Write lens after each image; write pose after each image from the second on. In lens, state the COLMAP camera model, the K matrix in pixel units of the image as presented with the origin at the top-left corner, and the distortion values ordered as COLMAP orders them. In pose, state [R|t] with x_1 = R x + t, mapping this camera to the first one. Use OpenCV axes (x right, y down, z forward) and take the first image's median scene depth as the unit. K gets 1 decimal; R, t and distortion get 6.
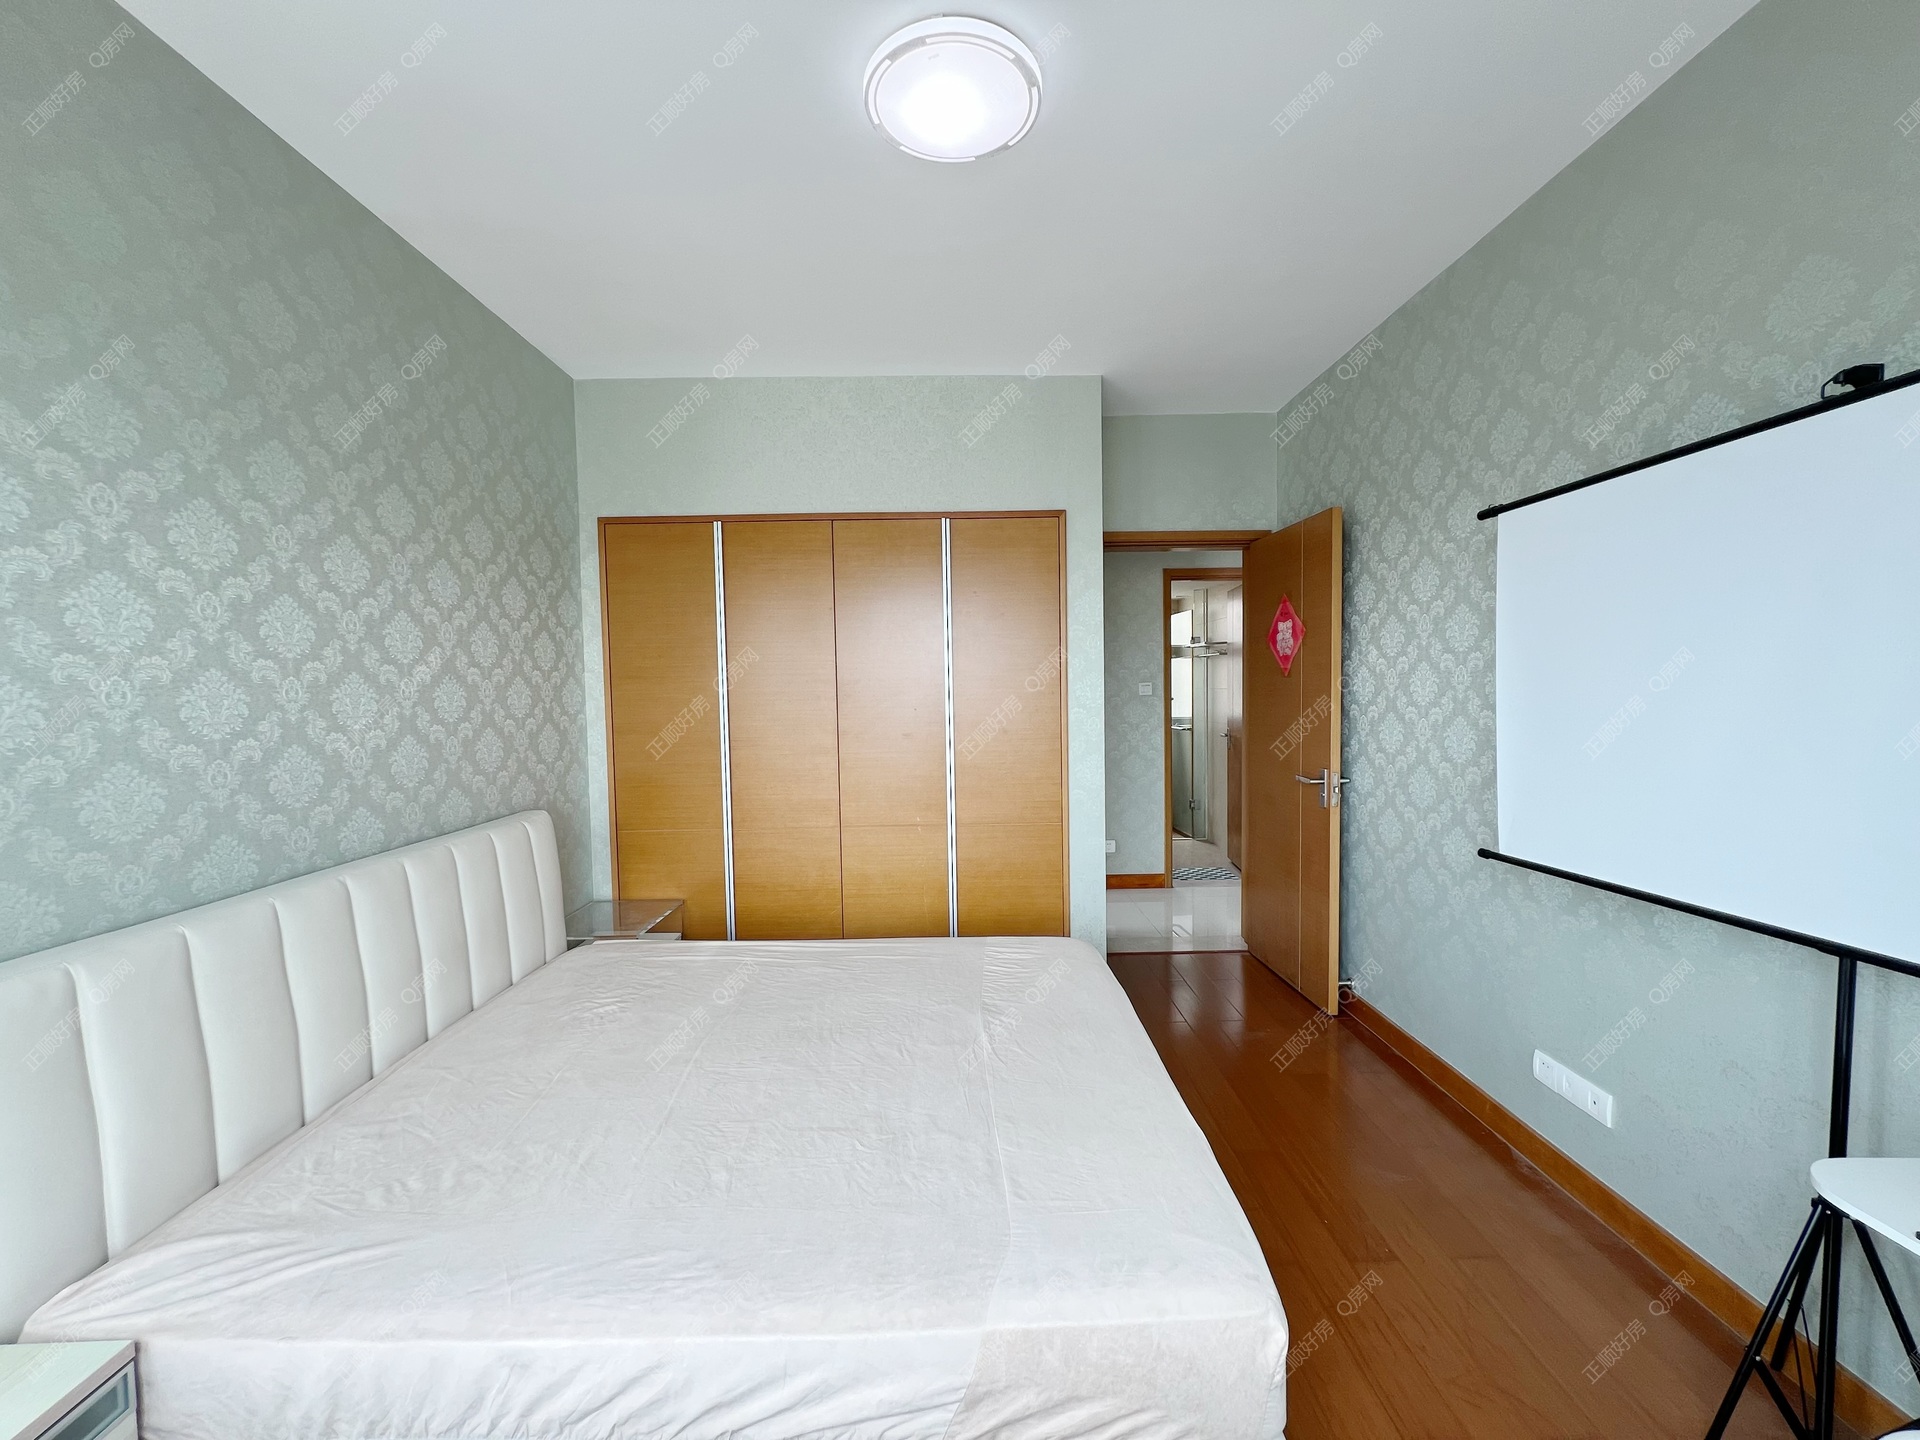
lens RADIAL K [[766.9, 0, 960.0], [0, 766.9, 720.0], [0, 0, 1]] dist [-0.000024, 0.000351]
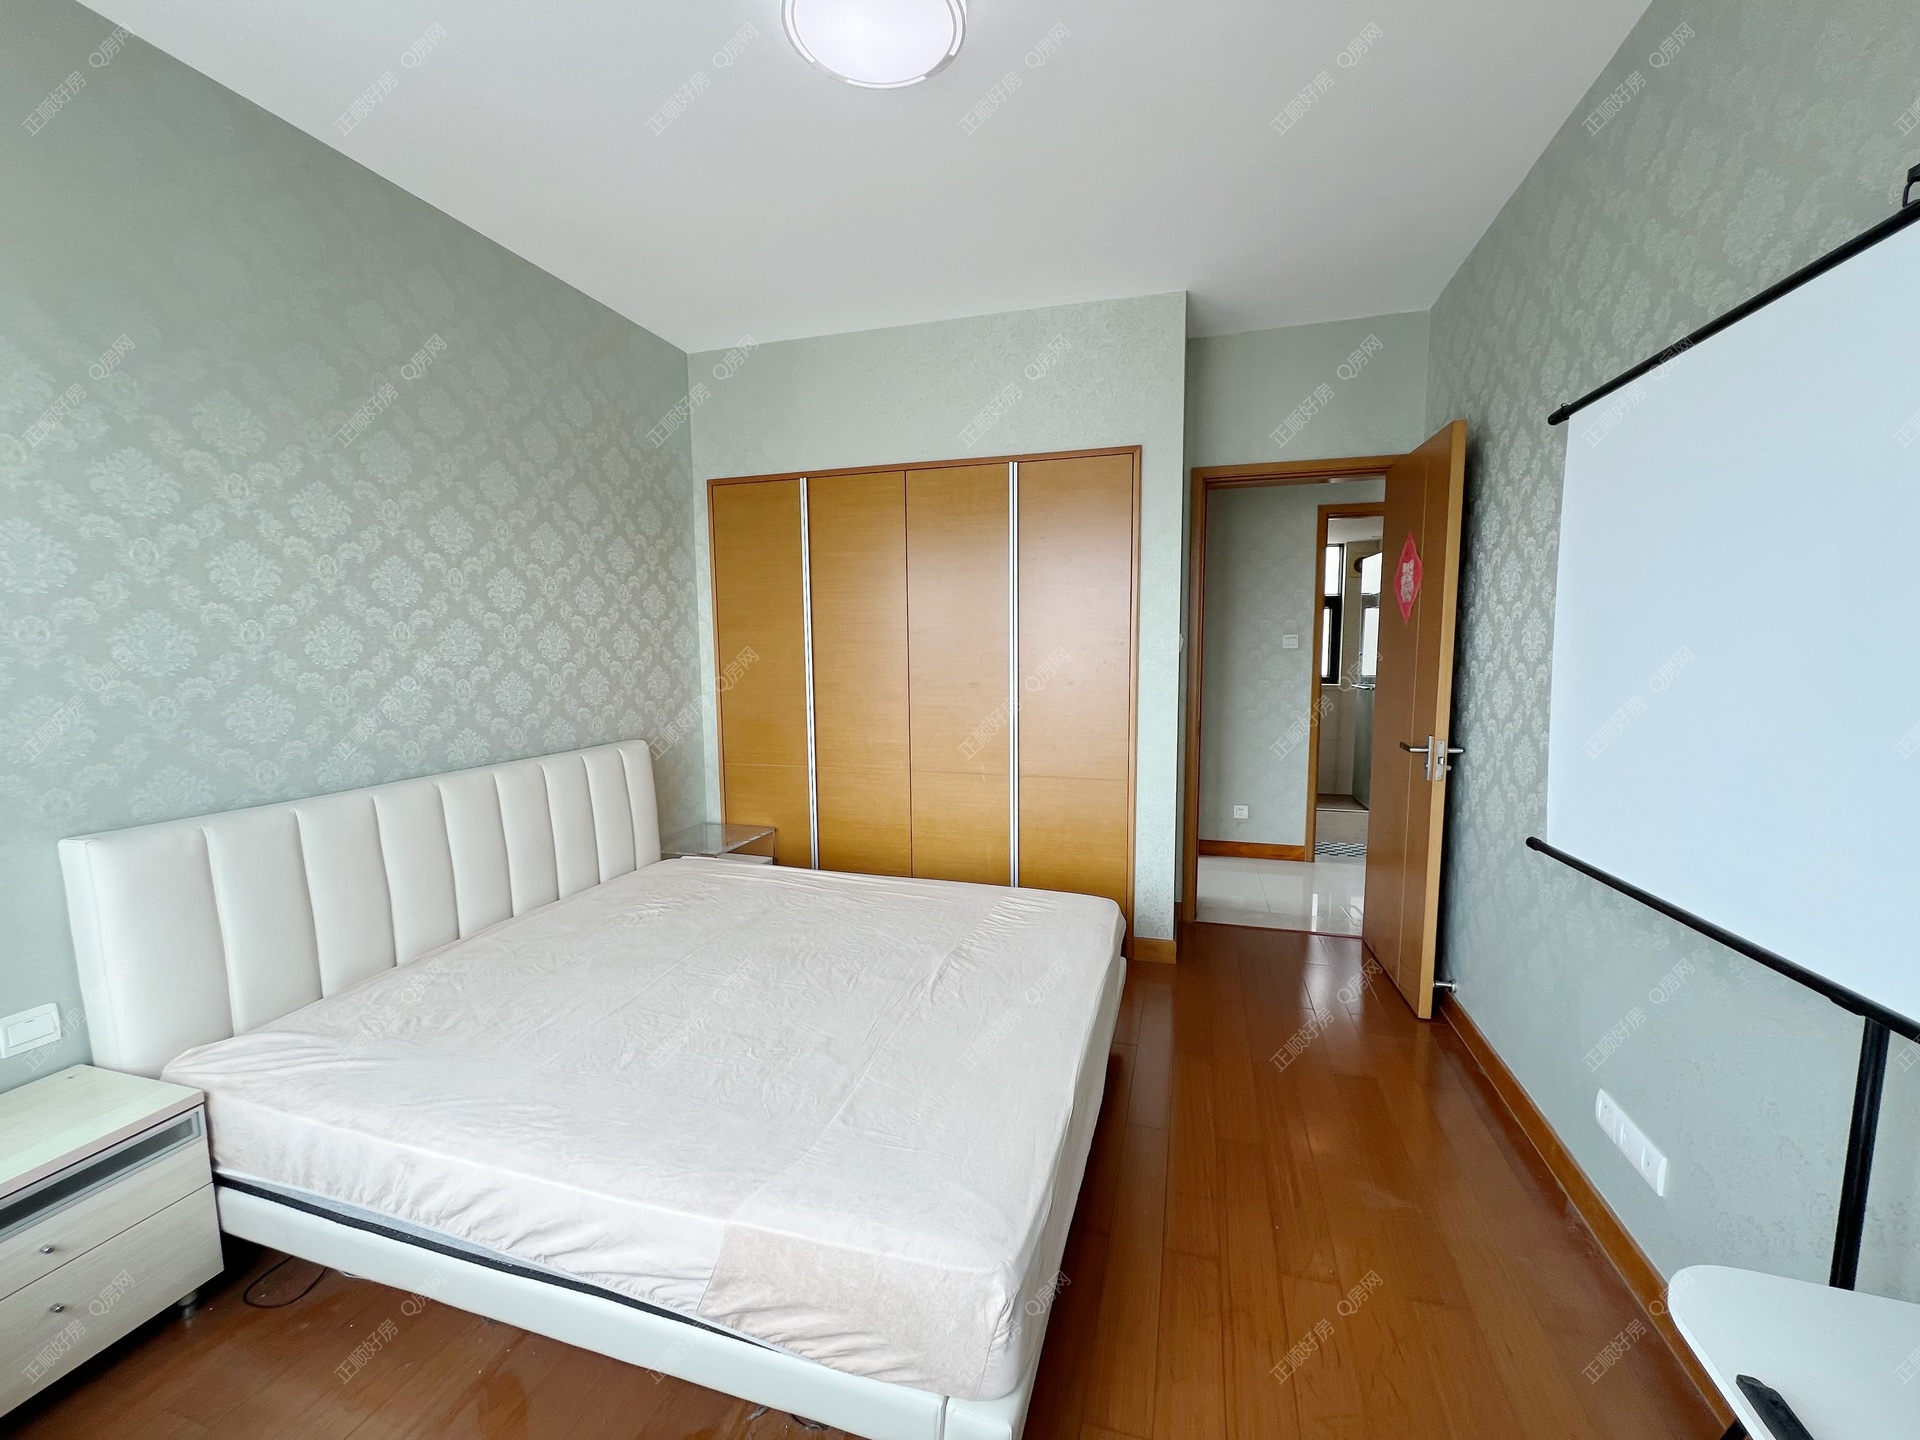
lens RADIAL K [[766.9, 0, 960.0], [0, 766.9, 720.0], [0, 0, 1]] dist [-0.000024, 0.000351]
pose [[0.955521, 0.039092, -0.292320, 0.288372], [-0.021200, 0.997716, 0.064128, 0.003510], [0.294160, -0.055078, 0.954168, 0.044933]]
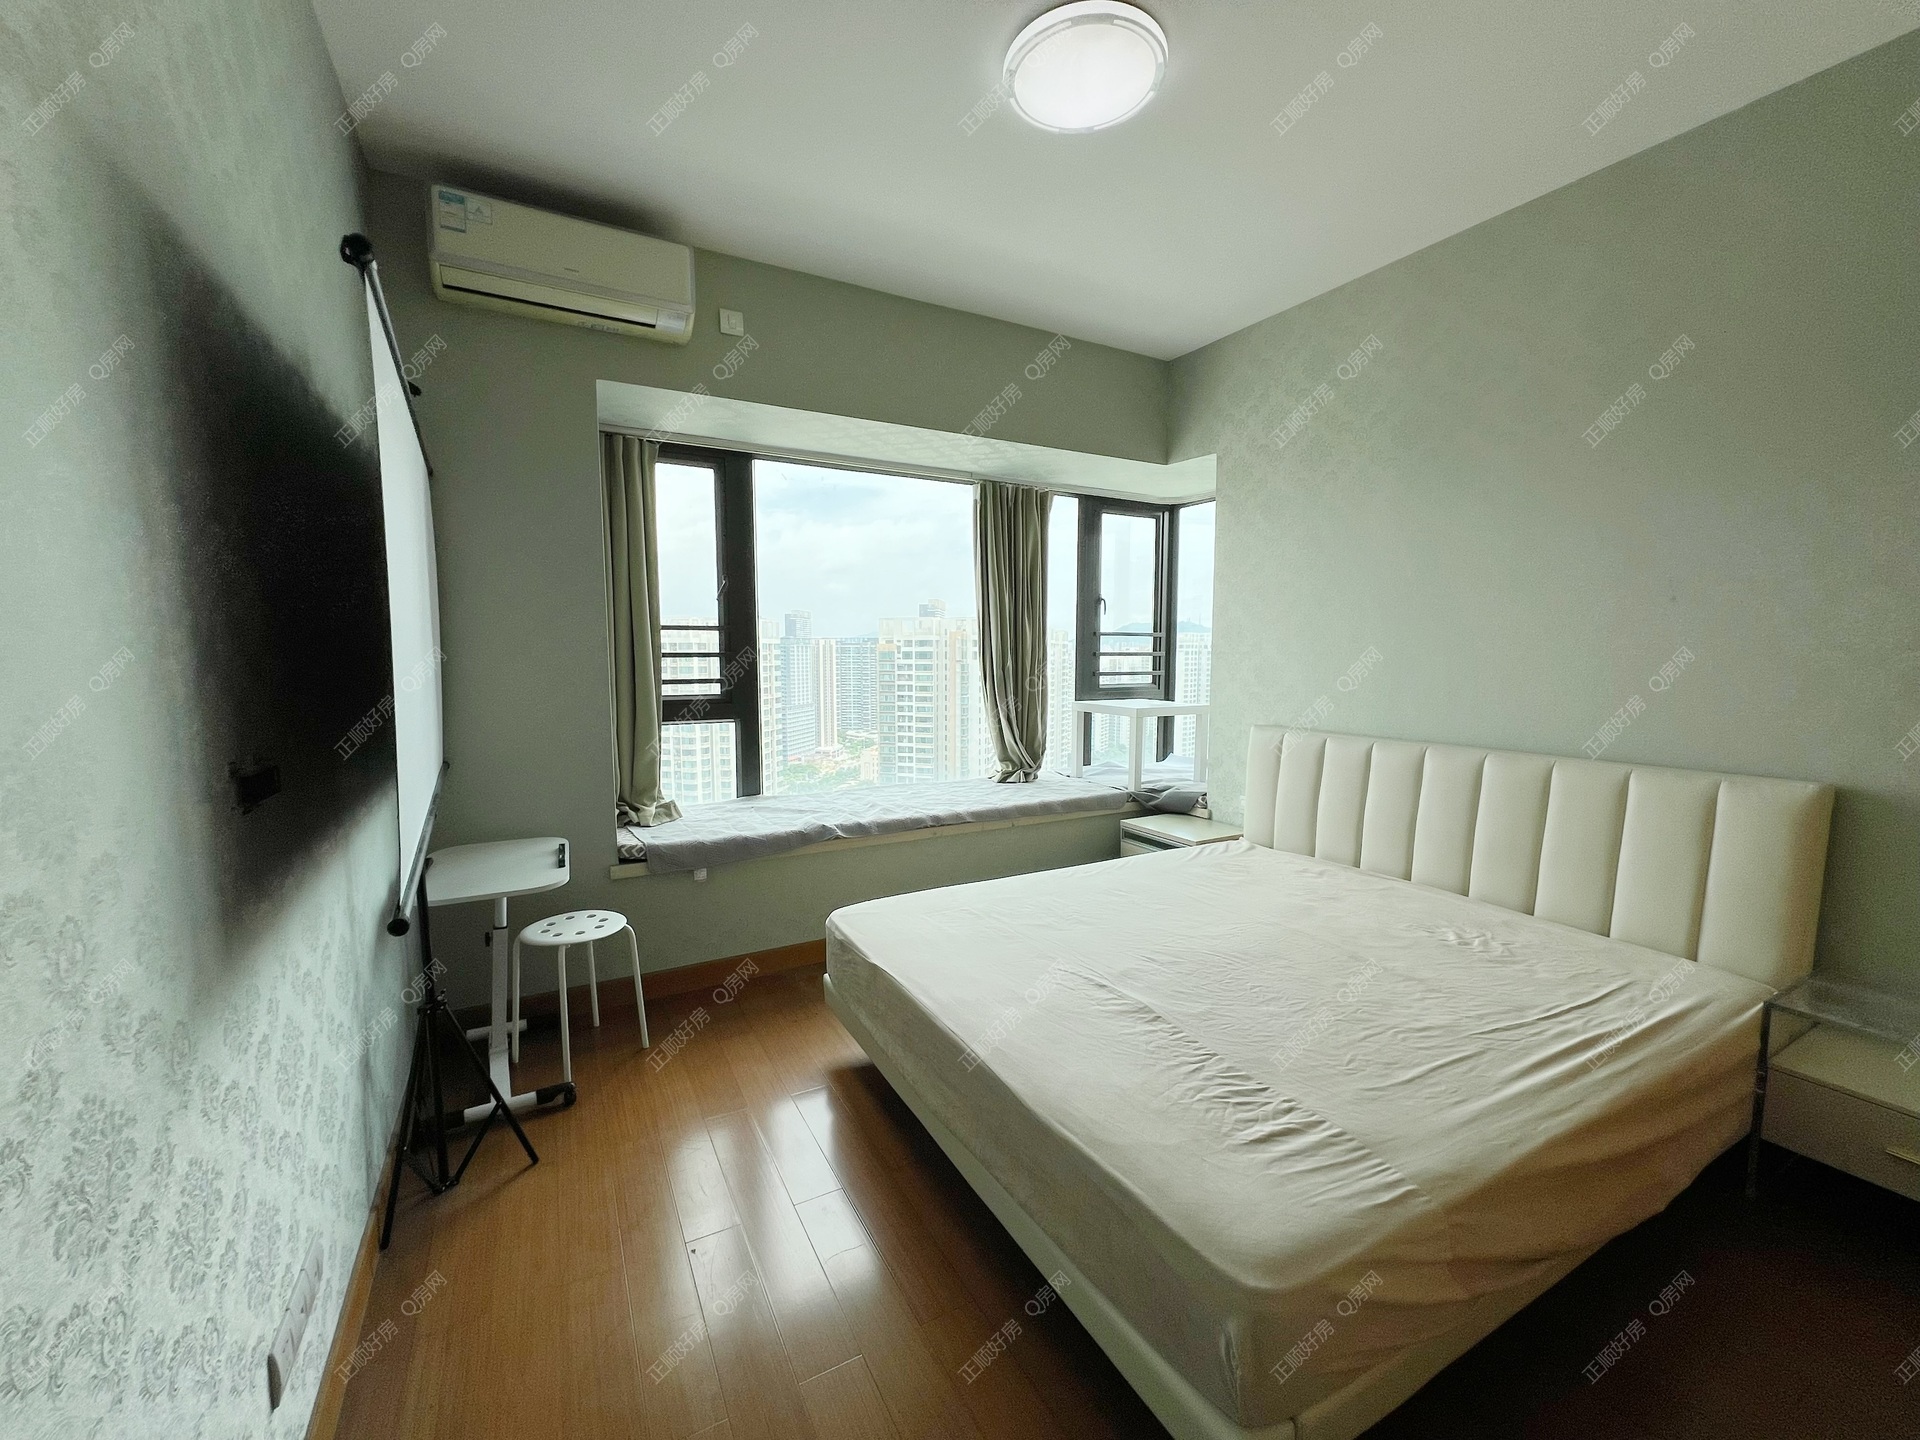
lens RADIAL K [[766.9, 0, 960.0], [0, 766.9, 720.0], [0, 0, 1]] dist [-0.000024, 0.000351]
pose [[-0.869560, 0.061164, -0.490024, 0.511823], [-0.013659, 0.988942, 0.147676, -0.033943], [0.493638, 0.135106, -0.859109, 1.379437]]
